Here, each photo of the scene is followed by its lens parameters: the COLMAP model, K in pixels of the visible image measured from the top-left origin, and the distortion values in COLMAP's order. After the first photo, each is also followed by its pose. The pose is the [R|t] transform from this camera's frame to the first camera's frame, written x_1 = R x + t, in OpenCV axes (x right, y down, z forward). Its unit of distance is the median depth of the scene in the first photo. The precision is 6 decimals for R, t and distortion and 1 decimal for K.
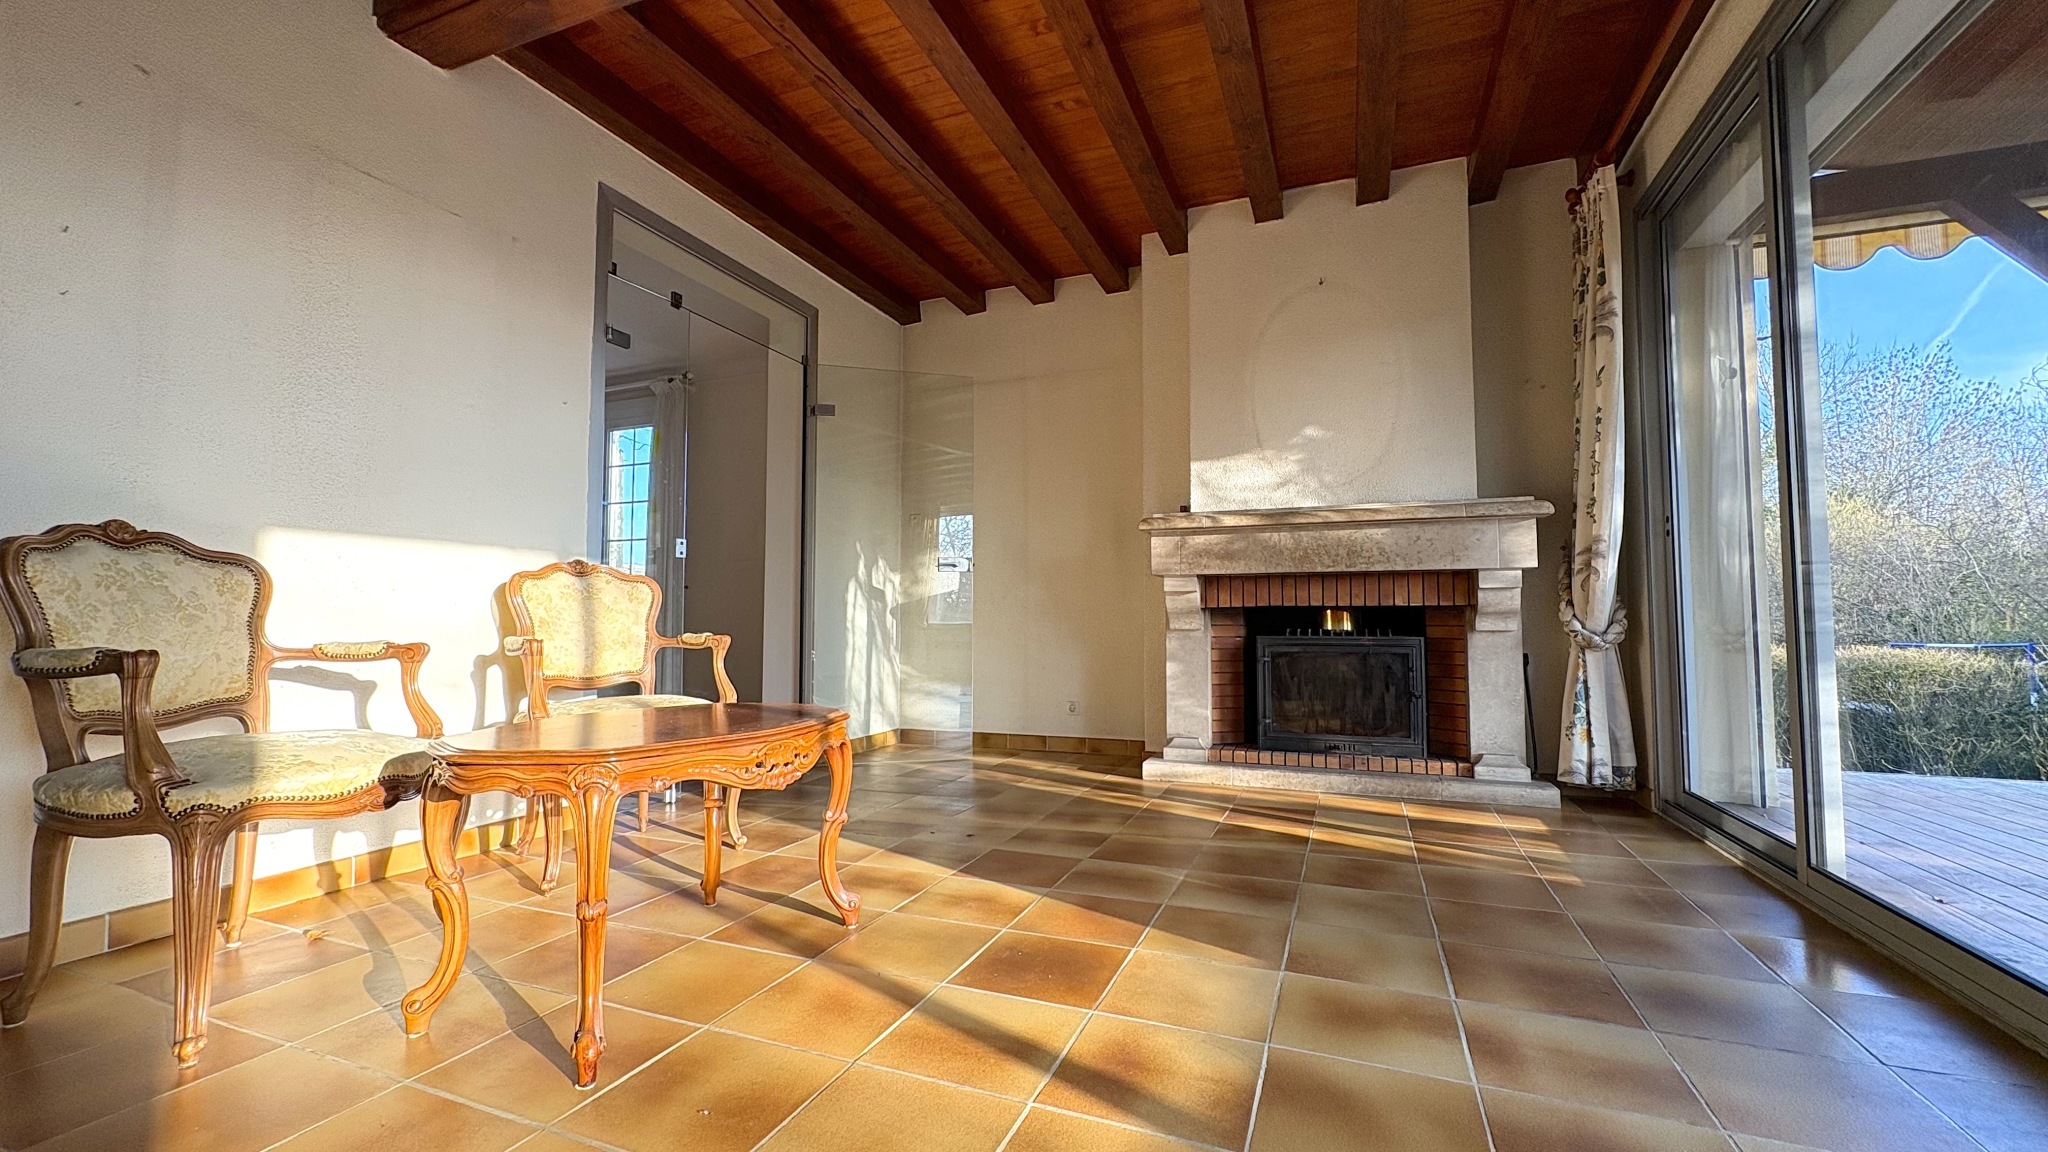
lens RADIAL K [[814.6, 0, 1030.6], [0, 814.6, 576.3], [0, 0, 1]] dist [-0.001673, -0.000022]
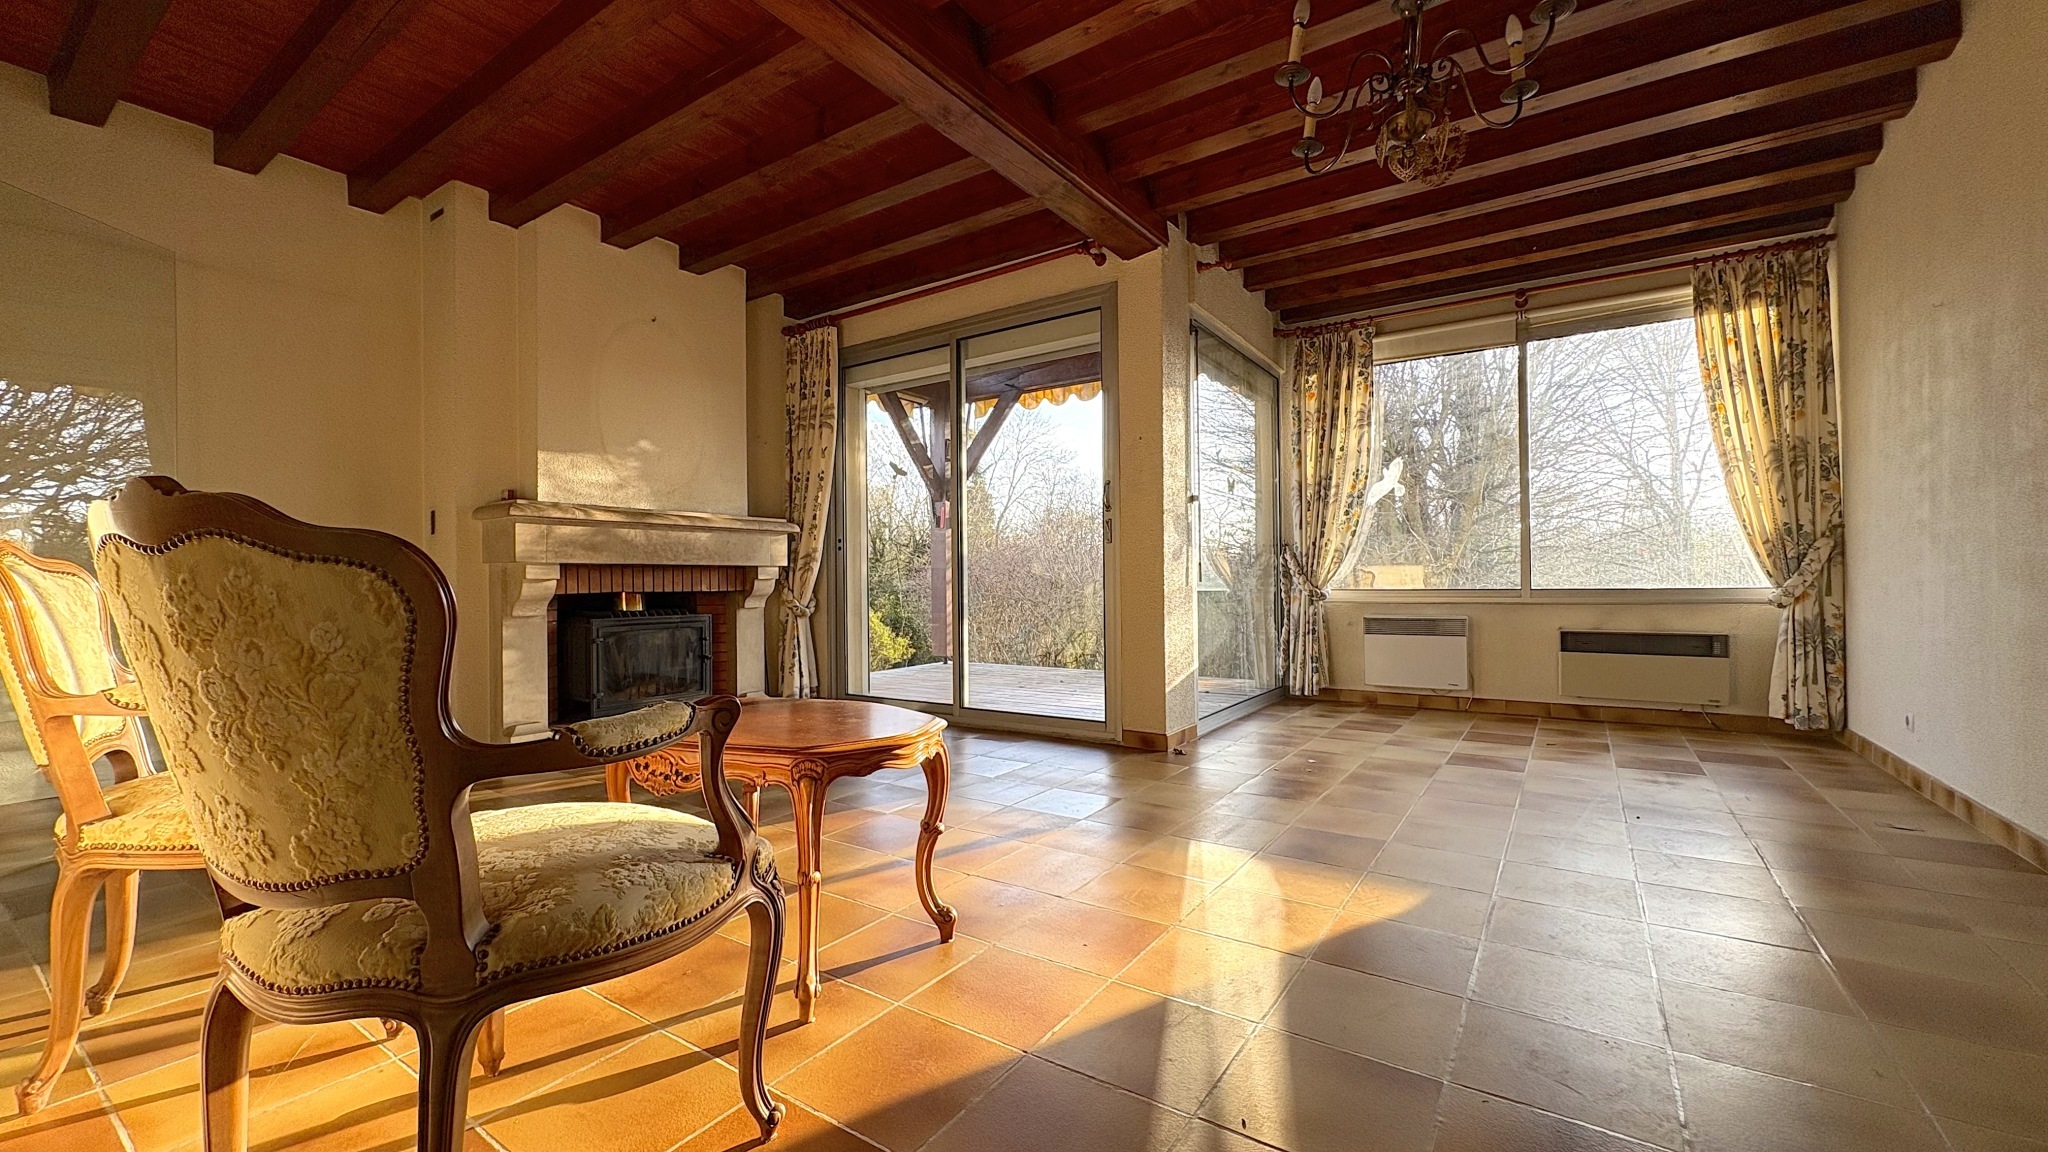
lens RADIAL K [[814.6, 0, 1030.6], [0, 814.6, 576.3], [0, 0, 1]] dist [-0.001673, -0.000022]
pose [[0.216648, 0.003295, 0.976244, -0.694576], [-0.043988, 0.999012, 0.006391, -0.018887], [-0.975258, -0.044328, 0.216579, 0.190621]]
